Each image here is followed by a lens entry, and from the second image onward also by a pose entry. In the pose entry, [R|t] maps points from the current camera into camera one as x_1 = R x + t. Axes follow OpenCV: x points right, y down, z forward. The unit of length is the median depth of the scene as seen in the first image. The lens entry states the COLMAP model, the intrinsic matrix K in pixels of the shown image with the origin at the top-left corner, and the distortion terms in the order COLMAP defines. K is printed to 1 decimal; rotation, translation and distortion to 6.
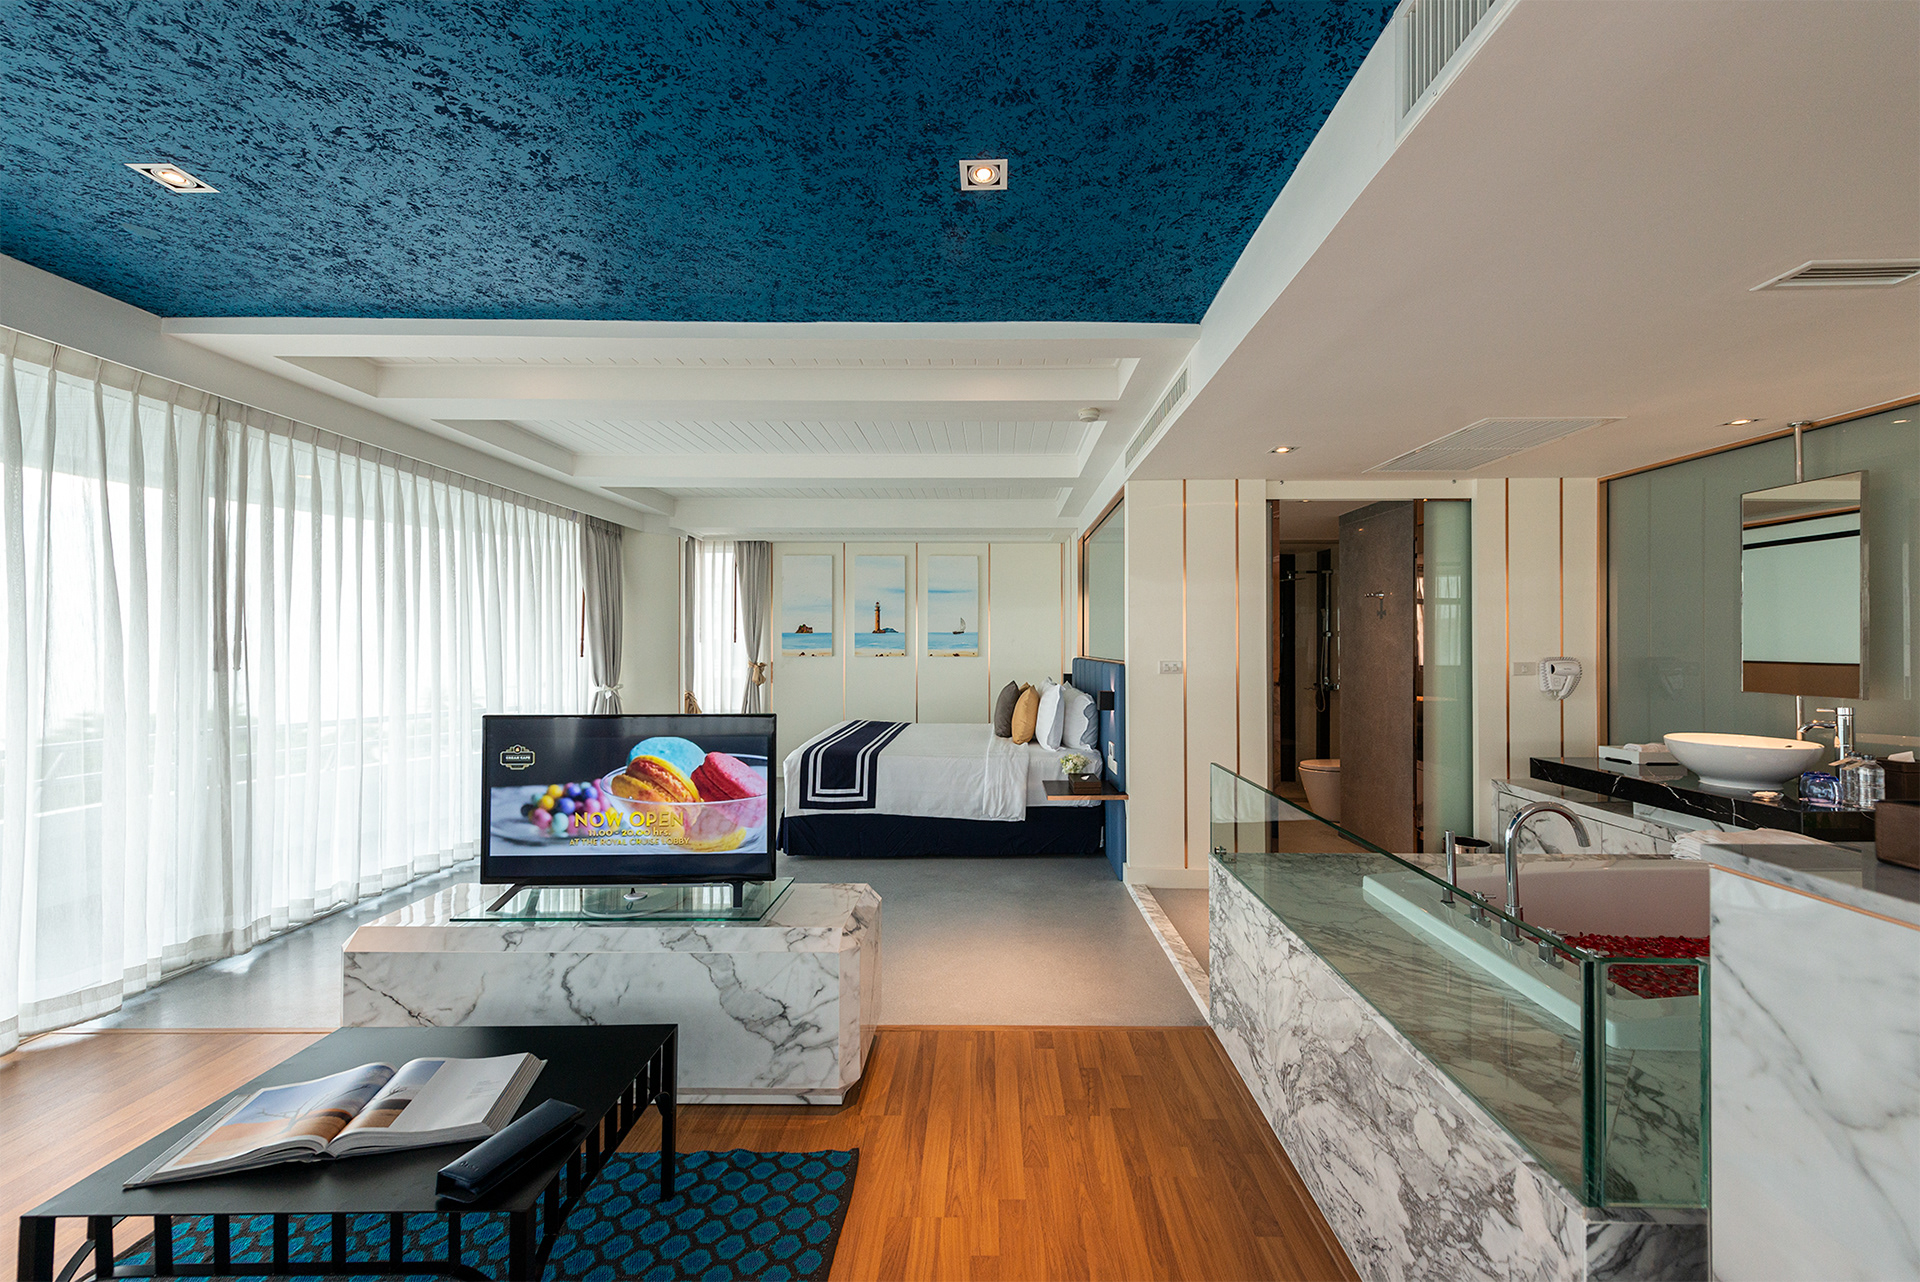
lens RADIAL K [[748.2, 0, 965.0], [0, 748.2, 642.0], [0, 0, 1]] dist [0.013241, -0.003913]
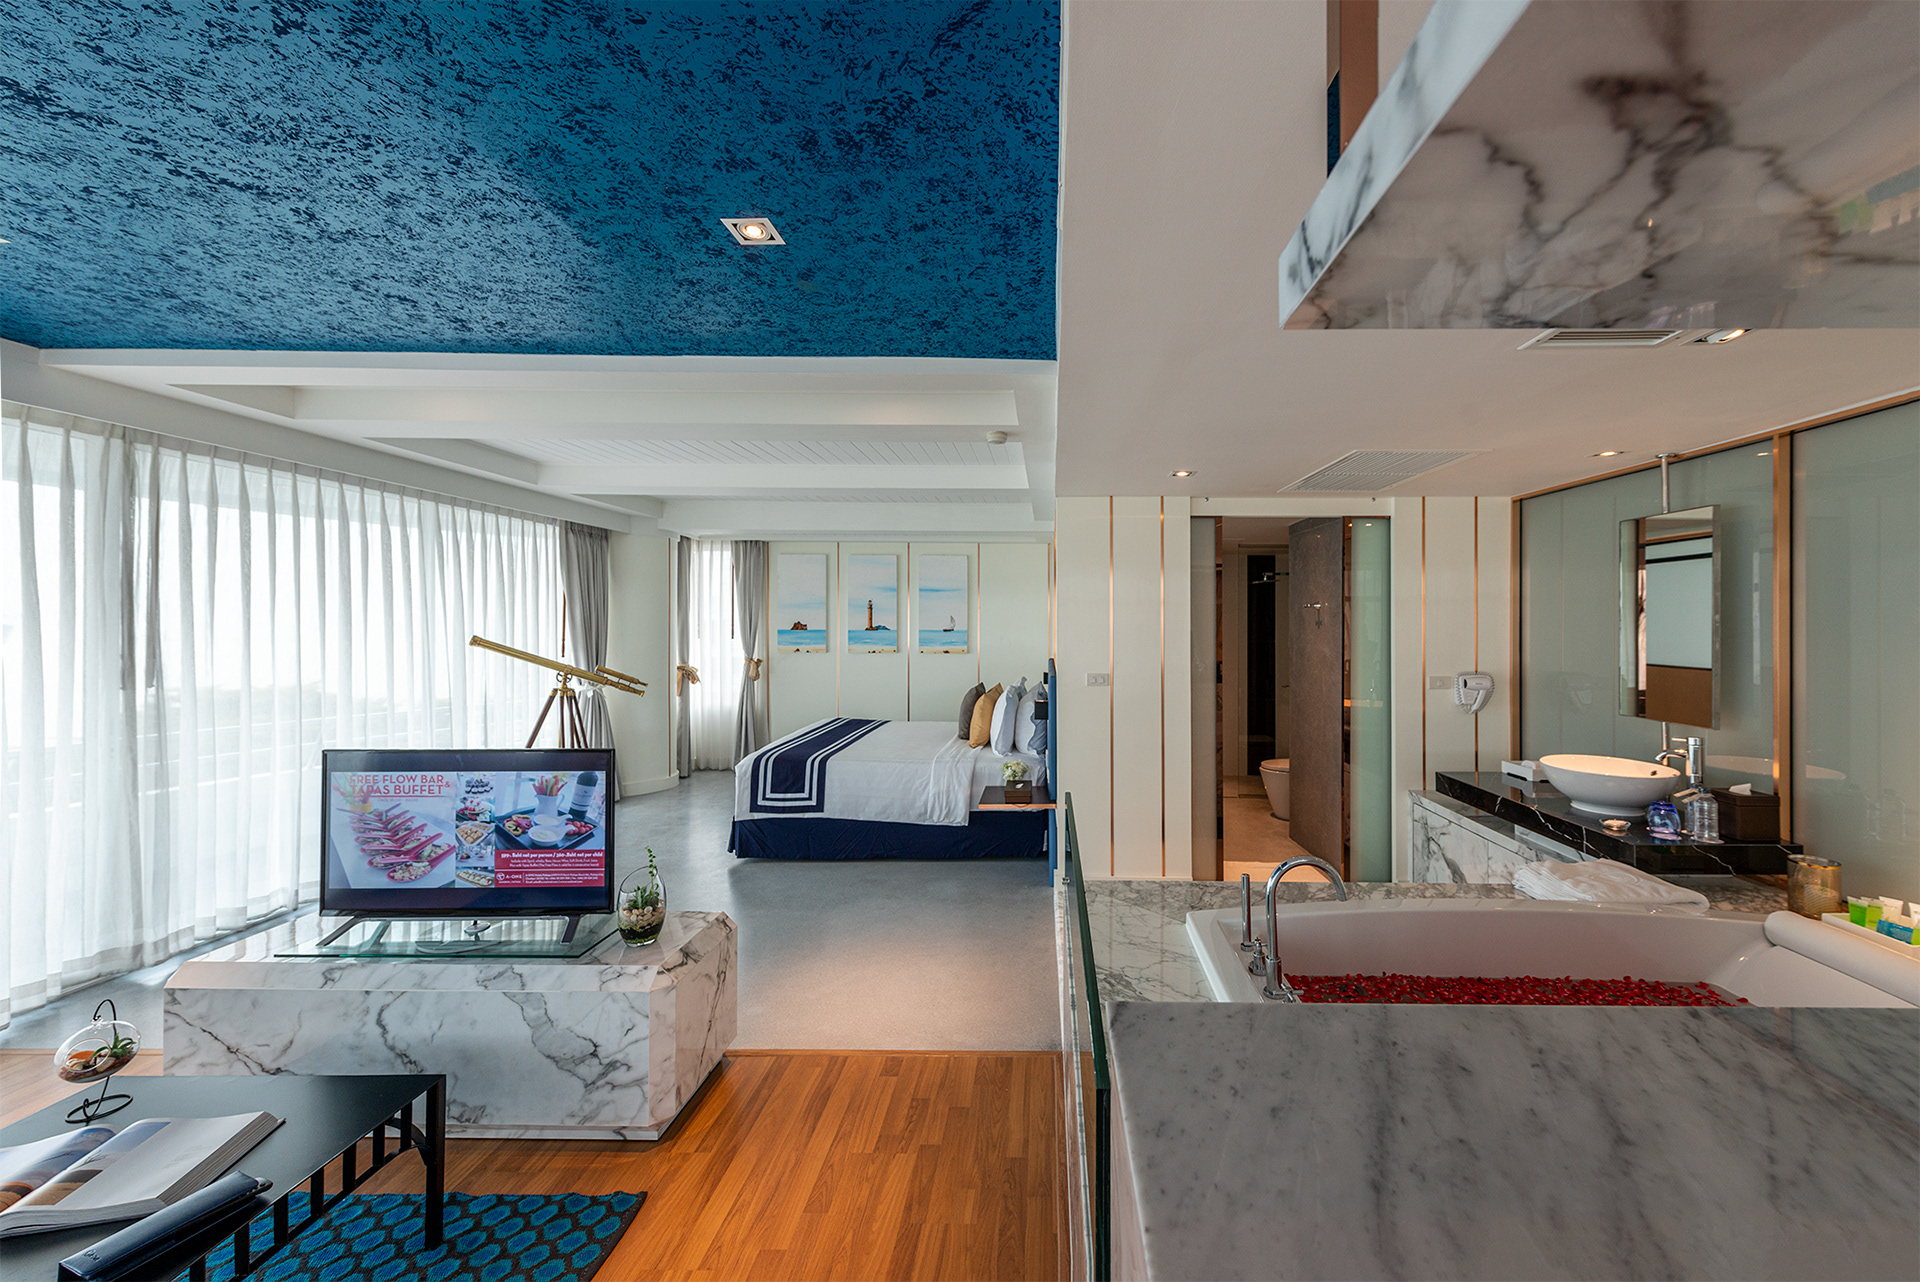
lens RADIAL K [[722.6, 0, 1024.5], [0, 722.6, 624.5], [0, 0, 1]] dist [0.010886, -0.003079]
pose [[0.999993, 0.003566, -0.000564, 0.225956], [-0.003564, 0.999985, 0.004240, -0.058714], [0.000579, -0.004238, 0.999991, 0.015824]]
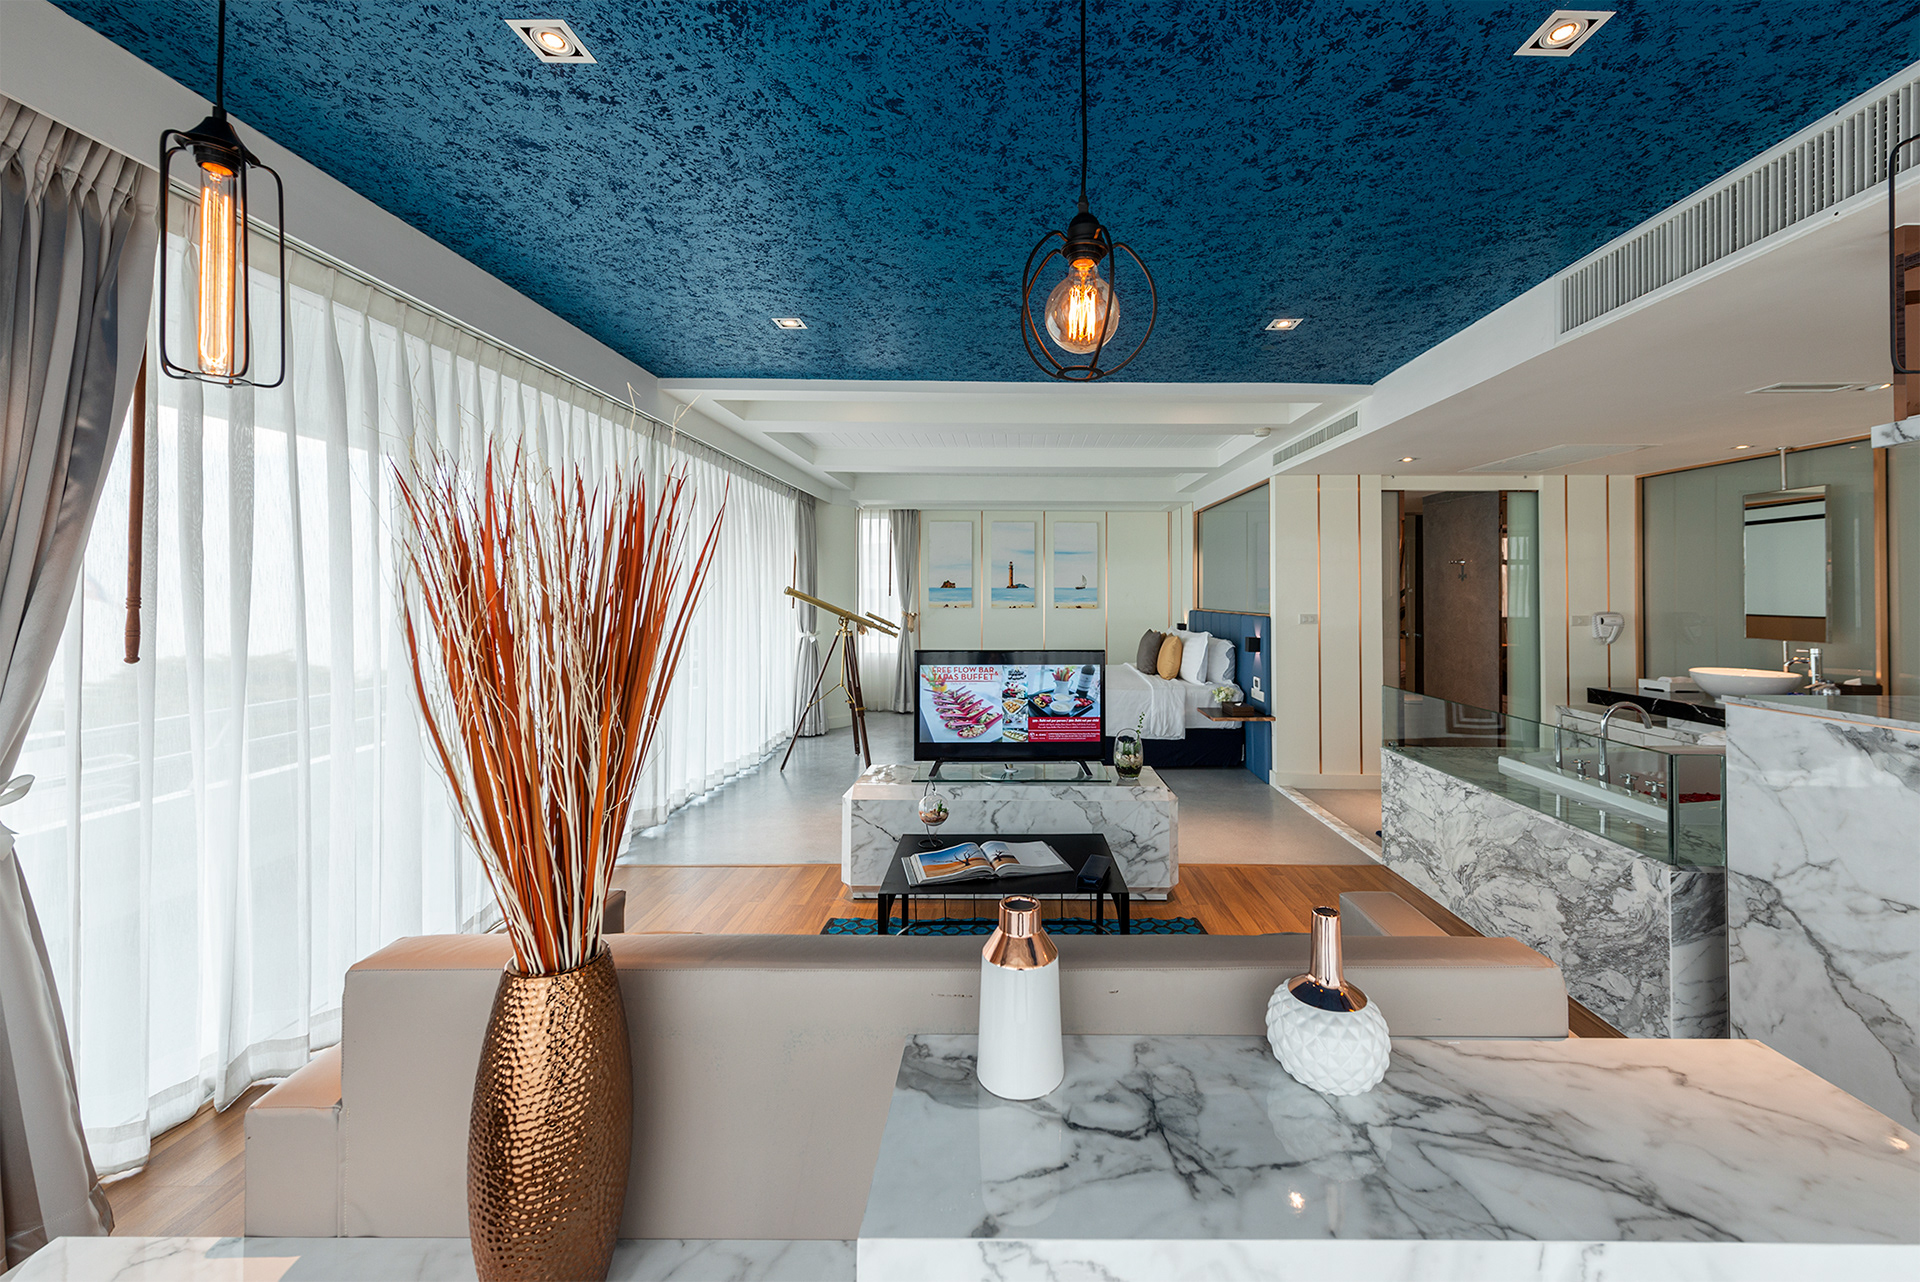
lens RADIAL K [[738.8, 0, 982.1], [0, 738.8, 585.7], [0, 0, 1]] dist [0.002409, -0.000317]
pose [[0.999990, 0.002498, -0.003764, -0.372304], [-0.002526, 0.999968, -0.007531, -0.016377], [0.003745, 0.007540, 0.999965, -0.370434]]
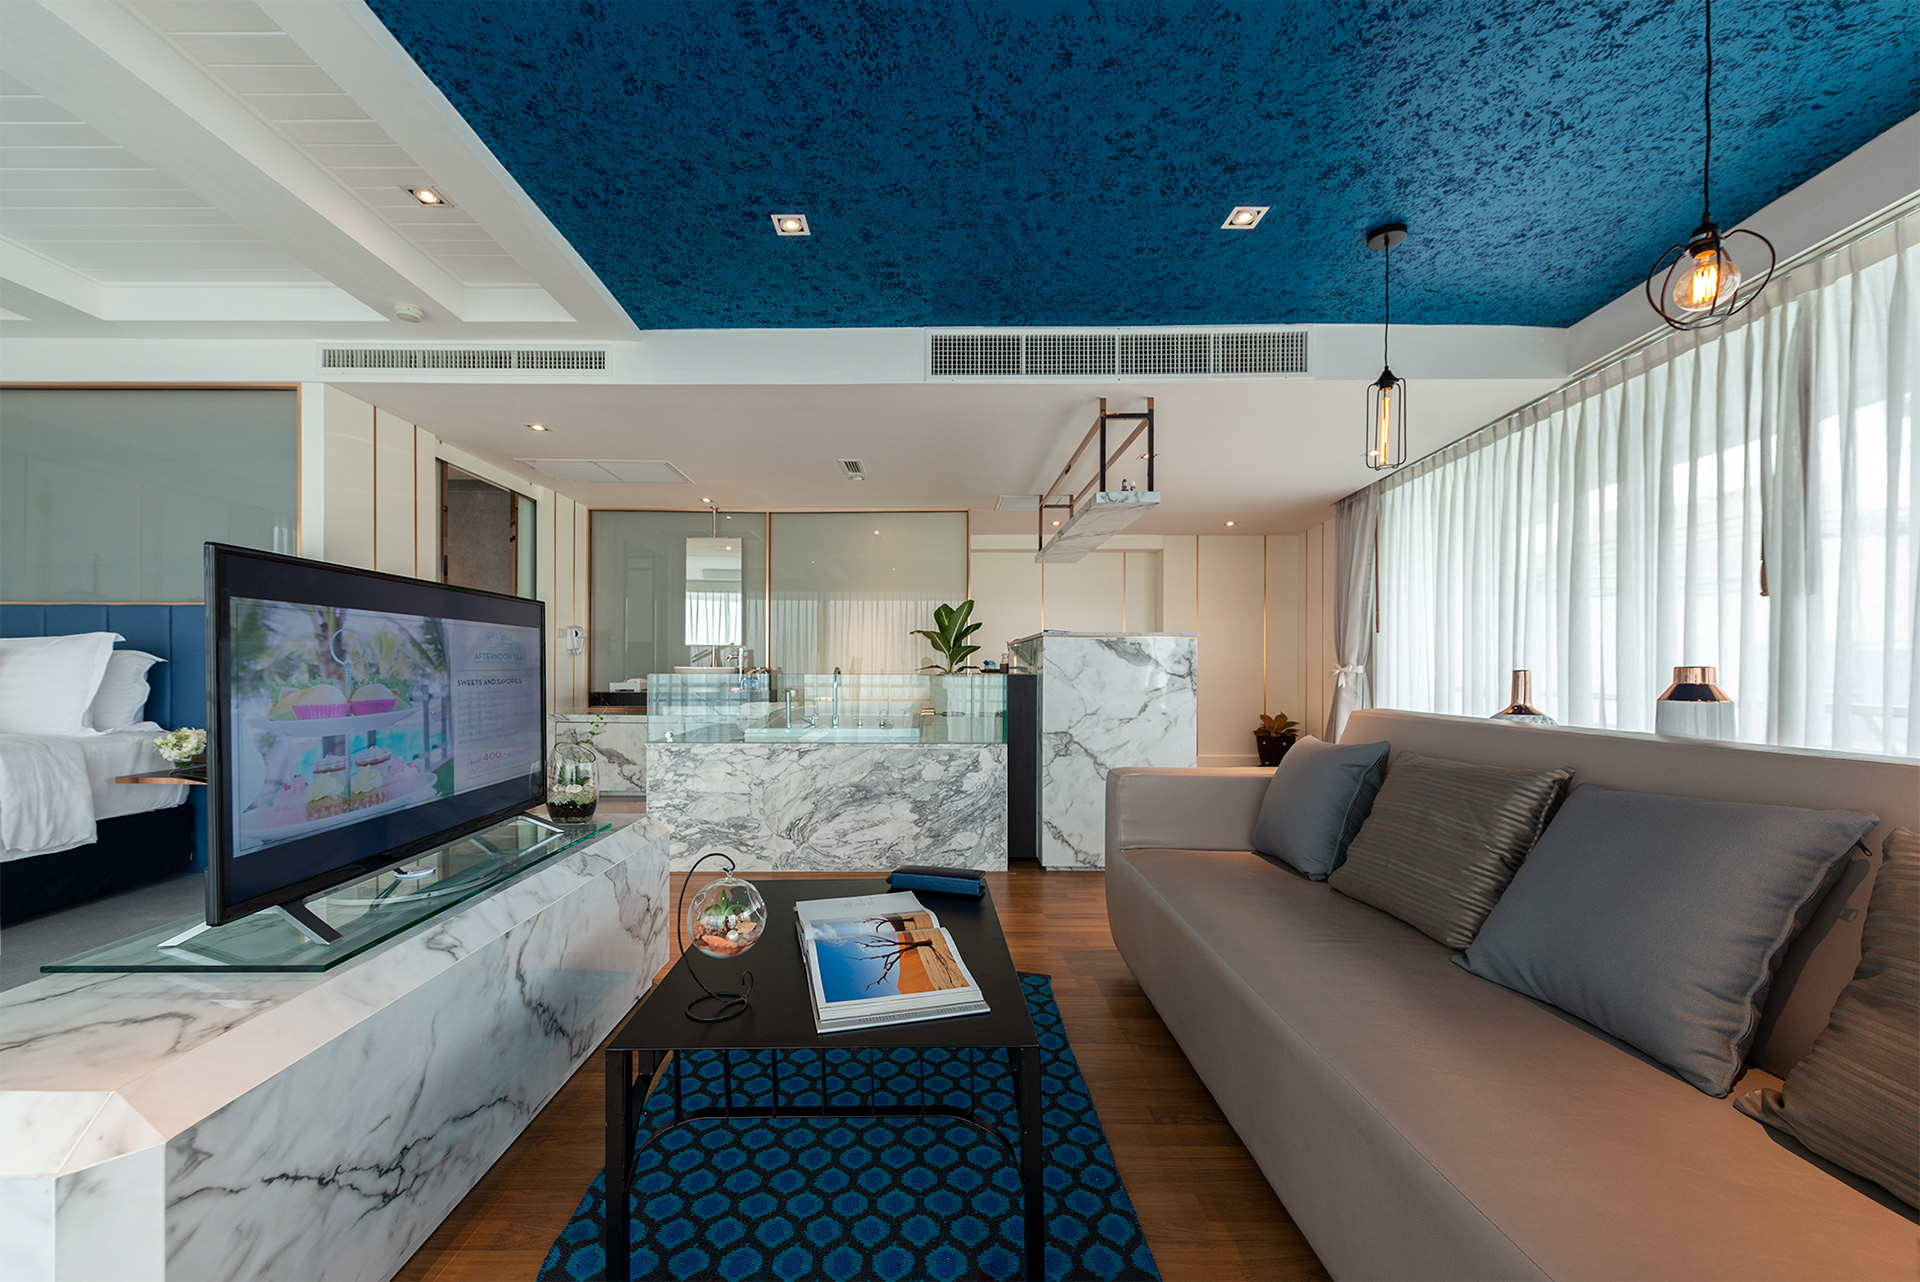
lens RADIAL K [[735.4, 0, 938.6], [0, 735.4, 675.7], [0, 0, 1]] dist [0.003179, -0.000606]
pose [[-0.027215, -0.008441, 0.999594, -0.804950], [-0.006982, 0.999942, 0.008254, 0.125638], [-0.999605, -0.006754, -0.027273, 0.439886]]
